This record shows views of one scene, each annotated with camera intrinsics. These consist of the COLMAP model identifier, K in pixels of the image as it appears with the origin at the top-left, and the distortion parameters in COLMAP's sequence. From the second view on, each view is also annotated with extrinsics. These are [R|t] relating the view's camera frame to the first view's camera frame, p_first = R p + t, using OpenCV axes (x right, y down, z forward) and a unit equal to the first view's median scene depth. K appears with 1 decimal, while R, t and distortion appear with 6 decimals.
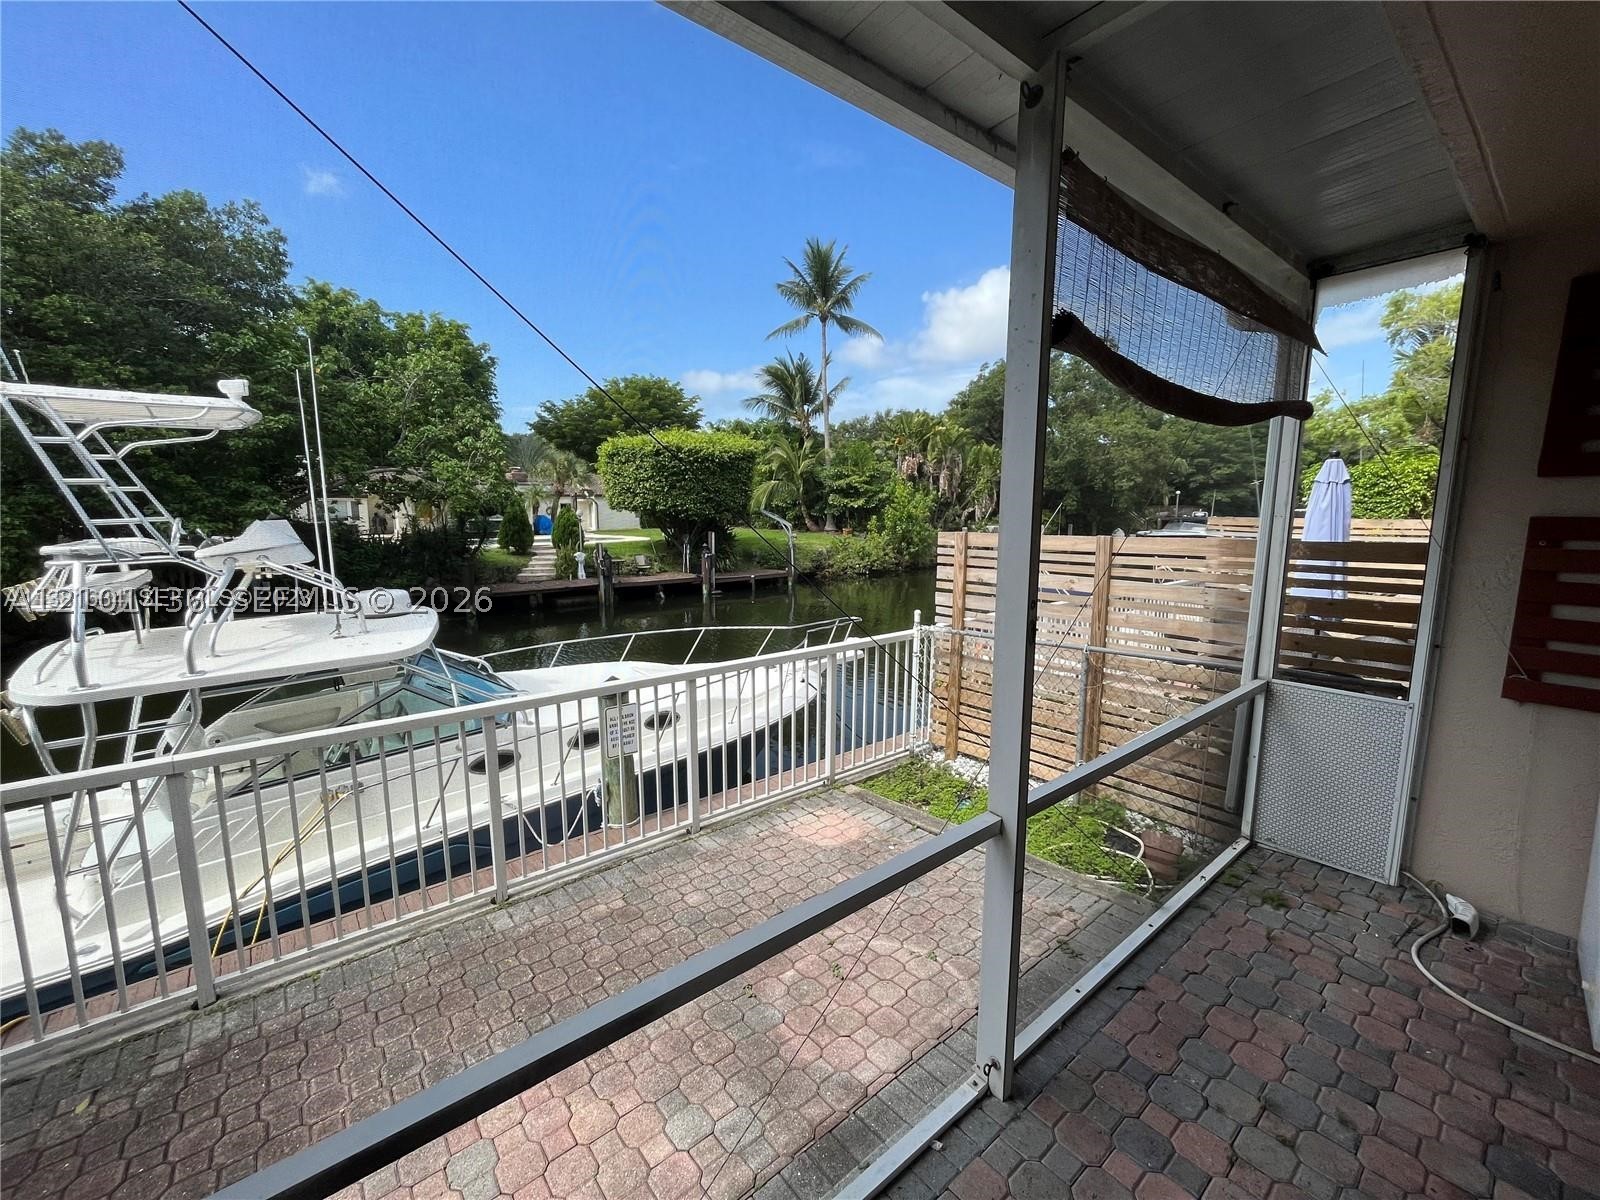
lens RADIAL K [[646.6, 0, 799.5], [0, 646.6, 598.2], [0, 0, 1]] dist [-0.001813, -0.000049]
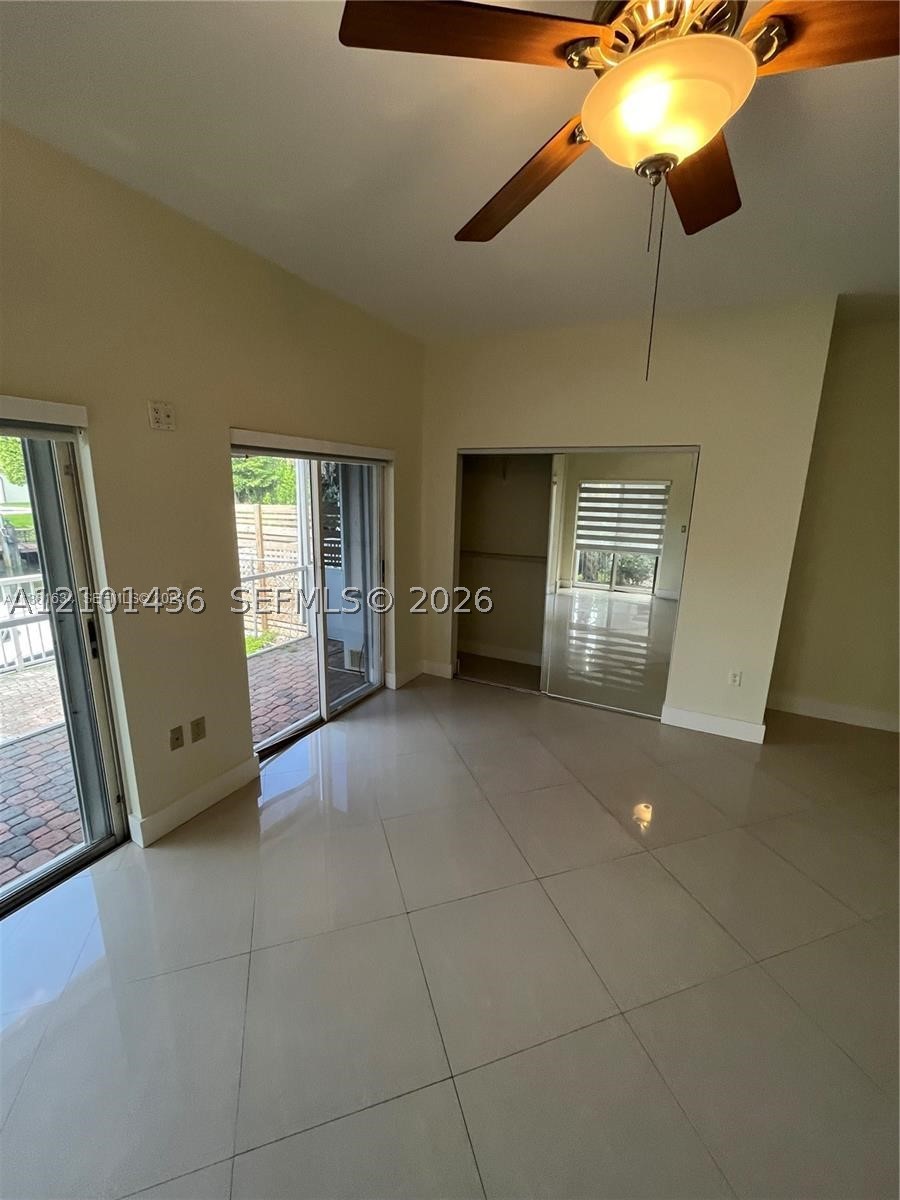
lens RADIAL K [[484.9, 0, 450.8], [0, 484.9, 599.2], [0, 0, 1]] dist [-0.001813, -0.000049]
pose [[0.913076, -0.073995, 0.401019, 0.041969], [0.038553, 0.994658, 0.095752, 0.008544], [-0.405963, -0.071969, 0.911052, -0.072087]]
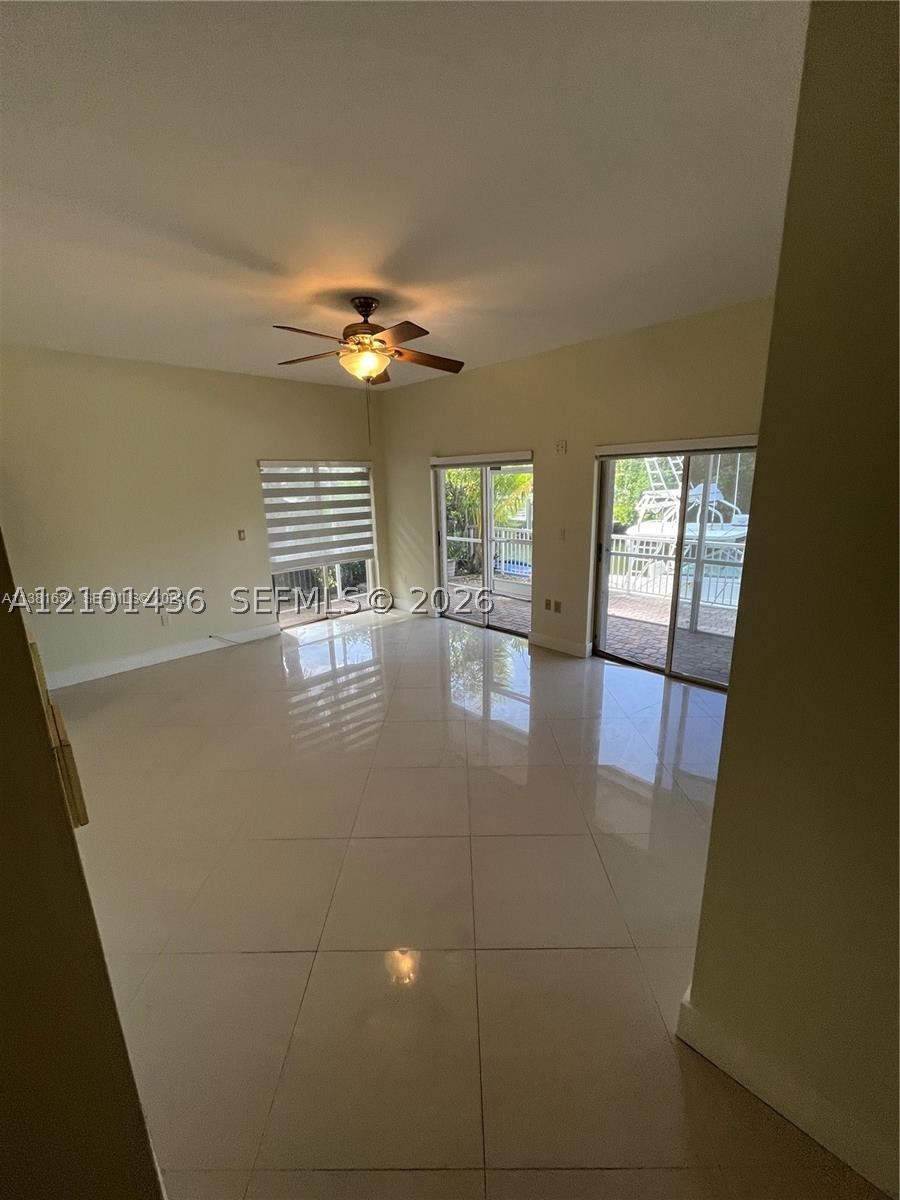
lens RADIAL K [[484.9, 0, 450.8], [0, 484.9, 599.2], [0, 0, 1]] dist [-0.001813, -0.000049]
pose [[0.110287, 0.229625, -0.967010, 0.167543], [-0.115392, 0.969324, 0.217014, 0.004237], [0.987179, 0.087652, 0.133401, -0.042134]]
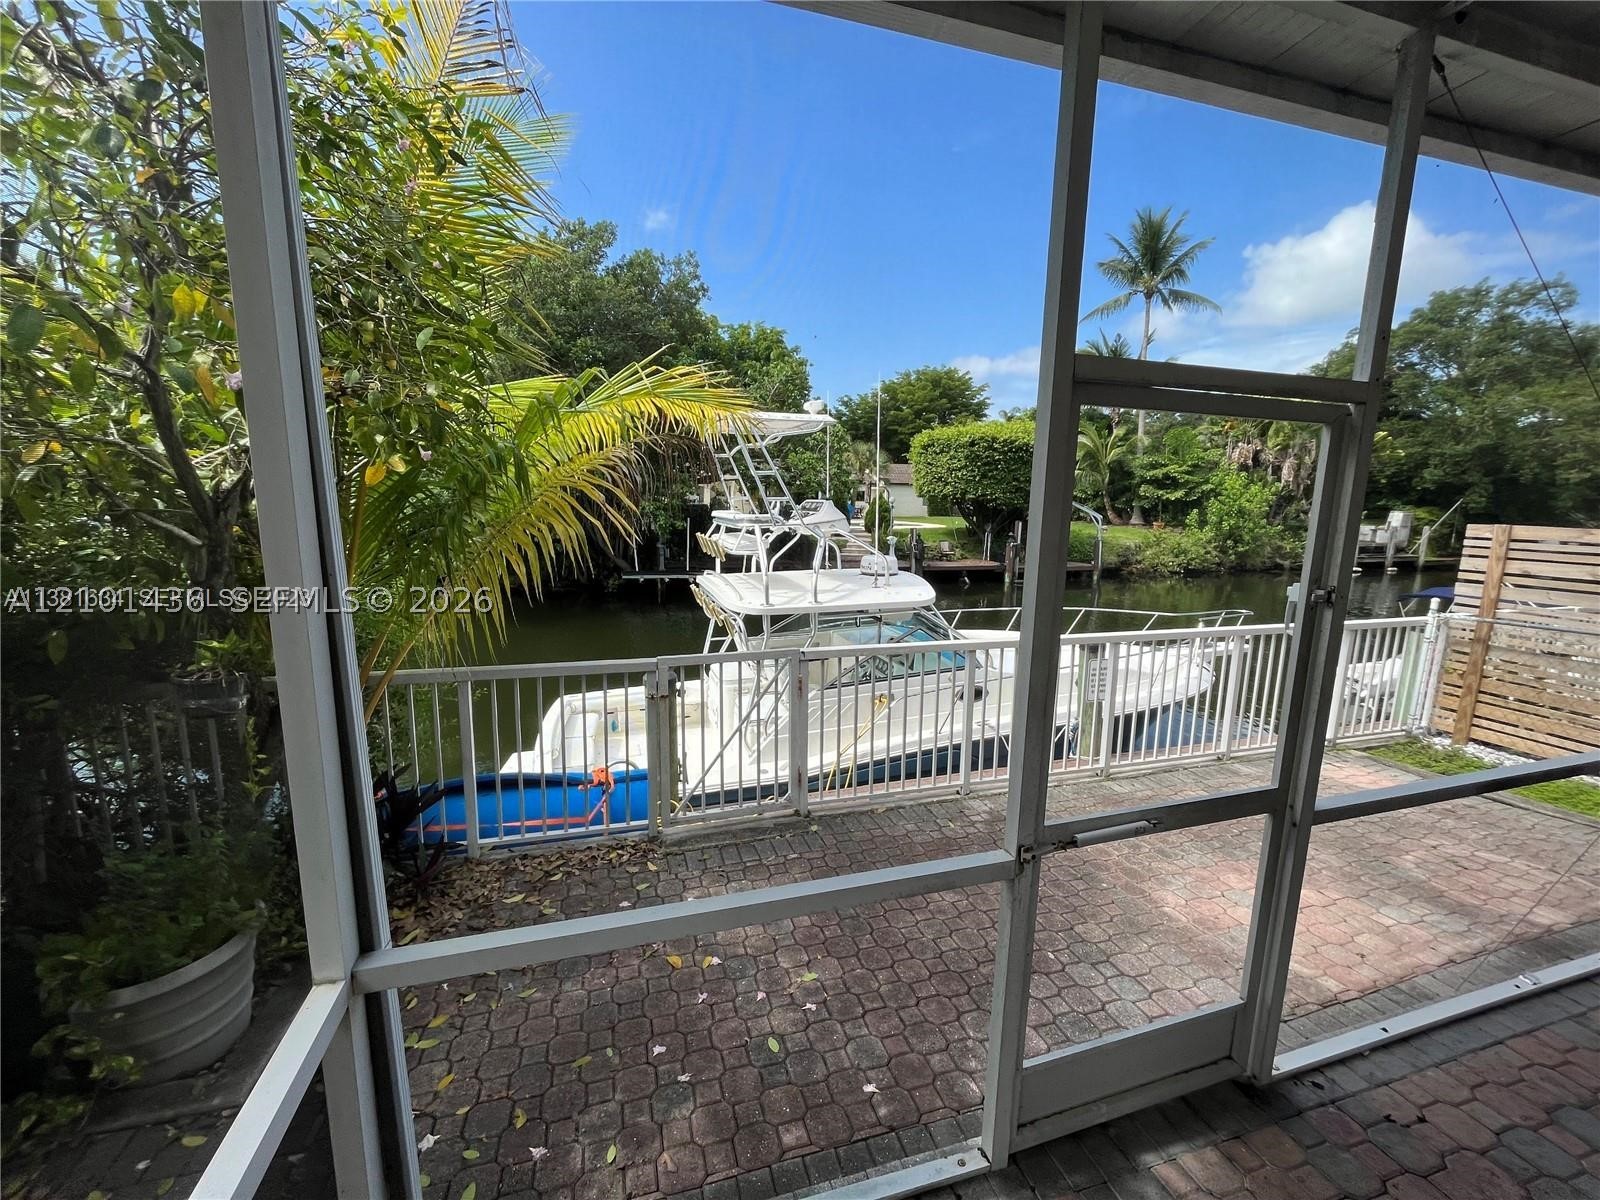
lens RADIAL K [[646.6, 0, 799.5], [0, 646.6, 598.2], [0, 0, 1]] dist [-0.001813, -0.000049]
pose [[0.925128, 0.075468, -0.372078, -0.050521], [-0.069239, 0.997146, 0.030096, 0.007747], [0.373287, -0.002080, 0.927713, -0.047215]]
